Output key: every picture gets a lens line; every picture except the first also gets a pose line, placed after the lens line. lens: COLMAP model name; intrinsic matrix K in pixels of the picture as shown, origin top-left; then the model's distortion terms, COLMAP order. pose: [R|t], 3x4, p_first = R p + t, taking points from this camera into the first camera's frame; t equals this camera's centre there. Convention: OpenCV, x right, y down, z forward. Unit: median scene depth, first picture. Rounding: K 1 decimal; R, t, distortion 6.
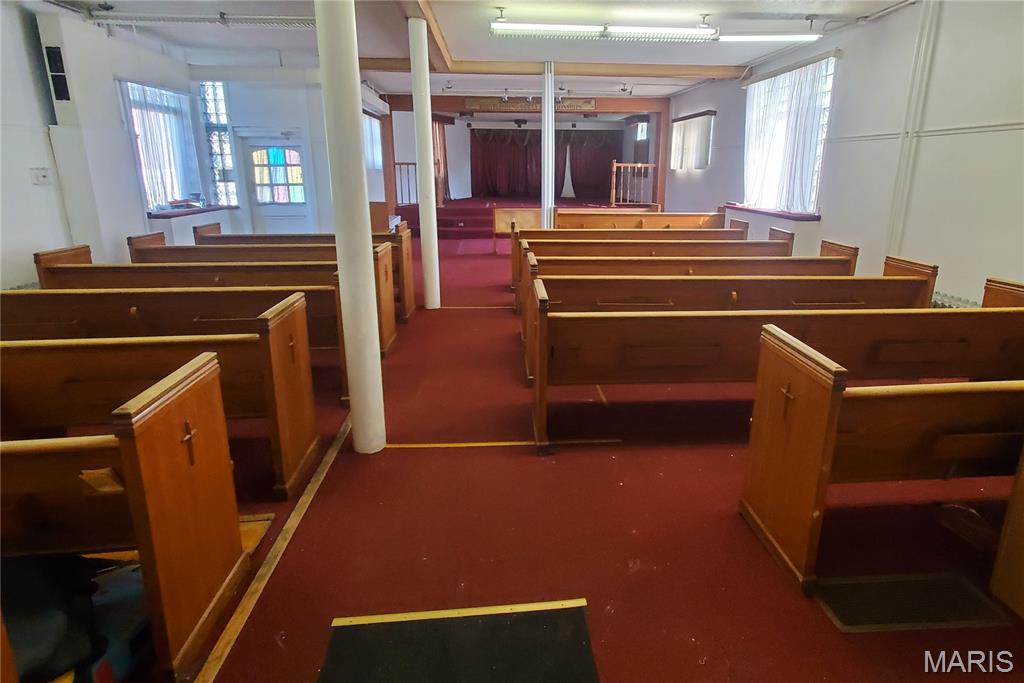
lens RADIAL K [[515.0, 0, 537.5], [0, 515.0, 285.5], [0, 0, 1]] dist [0.009490, -0.000089]
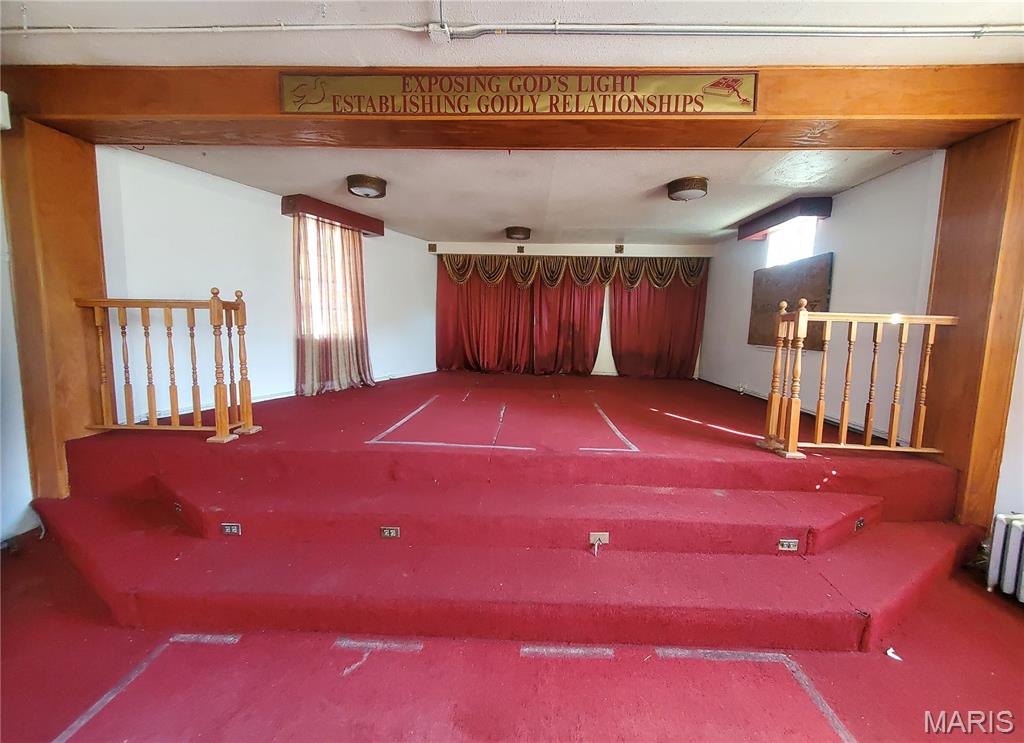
lens RADIAL K [[399.1, 0, 512.0], [0, 399.1, 371.5], [0, 0, 1]] dist [0.001999, 0.000456]
pose [[0.992431, 0.030000, -0.119080, 0.022298], [-0.042238, 0.993926, -0.101621, -0.264436], [0.115308, 0.105881, 0.987671, 1.162996]]
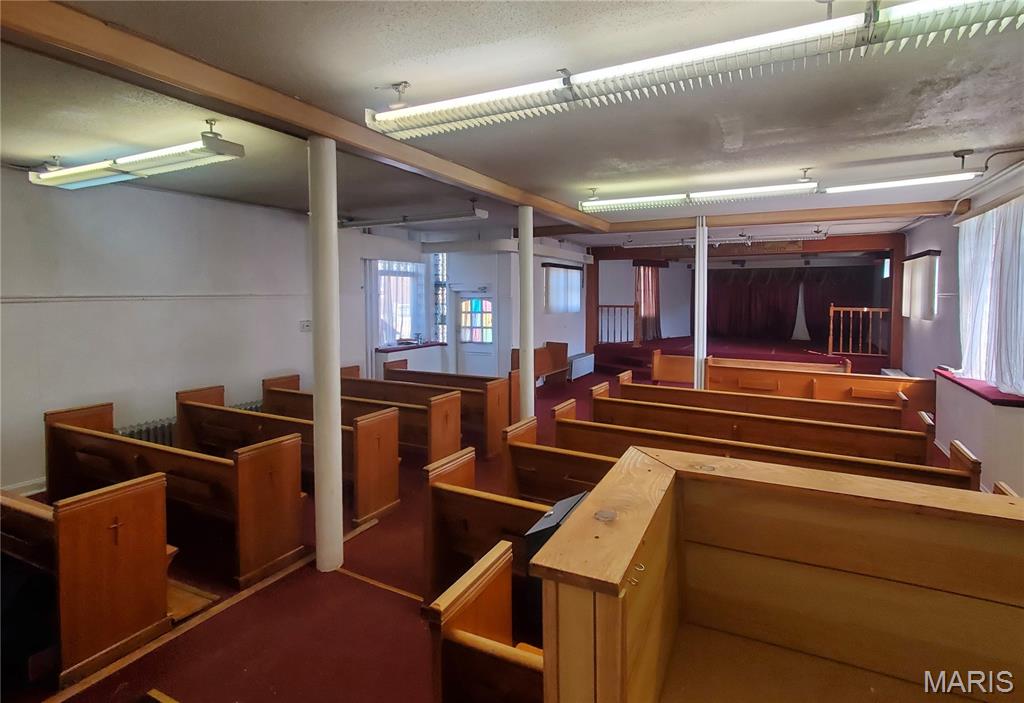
lens RADIAL K [[509.9, 0, 538.3], [0, 509.9, 313.7], [0, 0, 1]] dist [0.008960, 0.000827]
pose [[0.858076, 0.015902, -0.513277, 0.257435], [-0.112633, 0.981010, -0.157902, -0.051465], [0.501019, 0.193304, 0.843572, 0.034191]]
